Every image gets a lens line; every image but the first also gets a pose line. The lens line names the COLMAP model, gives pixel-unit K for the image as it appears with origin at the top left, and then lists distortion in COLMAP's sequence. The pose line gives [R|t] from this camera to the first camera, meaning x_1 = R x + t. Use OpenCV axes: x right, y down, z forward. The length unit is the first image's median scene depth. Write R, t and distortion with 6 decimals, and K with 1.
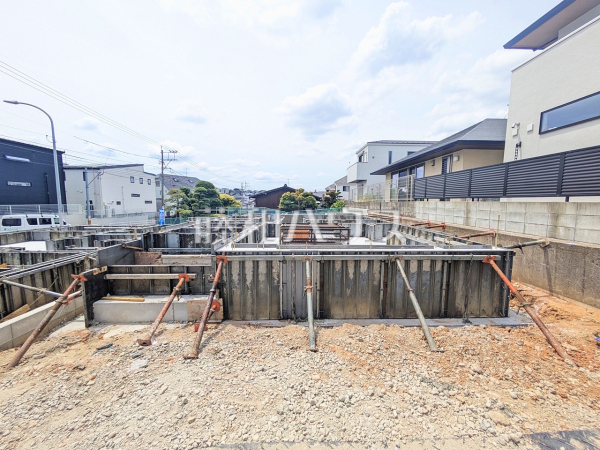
lens RADIAL K [[236.9, 0, 301.6], [0, 236.9, 224.1], [0, 0, 1]] dist [0.009258, -0.000128]
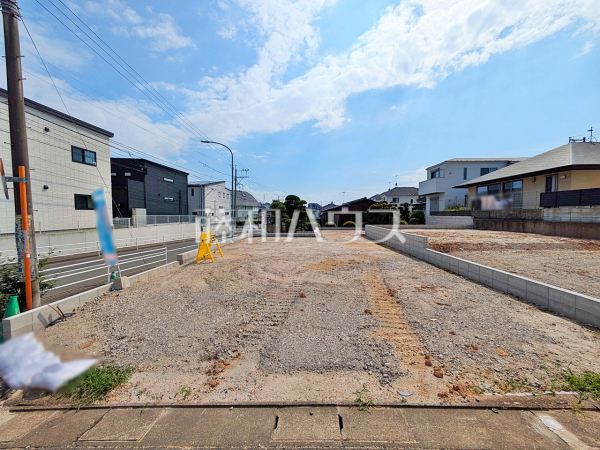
lens RADIAL K [[237.6, 0, 301.7], [0, 237.6, 223.3], [0, 0, 1]] dist [0.000608, 0.000250]
pose [[0.997510, -0.001094, -0.070516, -0.276171], [-0.002950, 0.998357, -0.057220, 0.025609], [0.070462, 0.057285, 0.995868, -0.161981]]
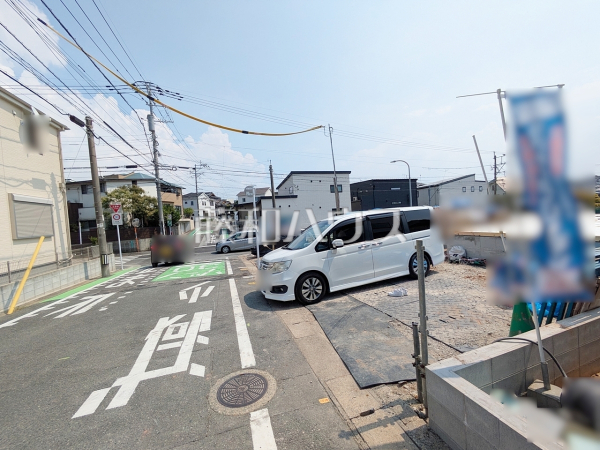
lens RADIAL K [[237.6, 0, 301.7], [0, 237.6, 223.3], [0, 0, 1]] dist [0.000608, 0.000250]
pose [[0.306080, -0.001776, -0.952004, 0.182580], [-0.023637, 0.999676, -0.009464, 0.009670], [0.951712, 0.025399, 0.305939, -0.126491]]
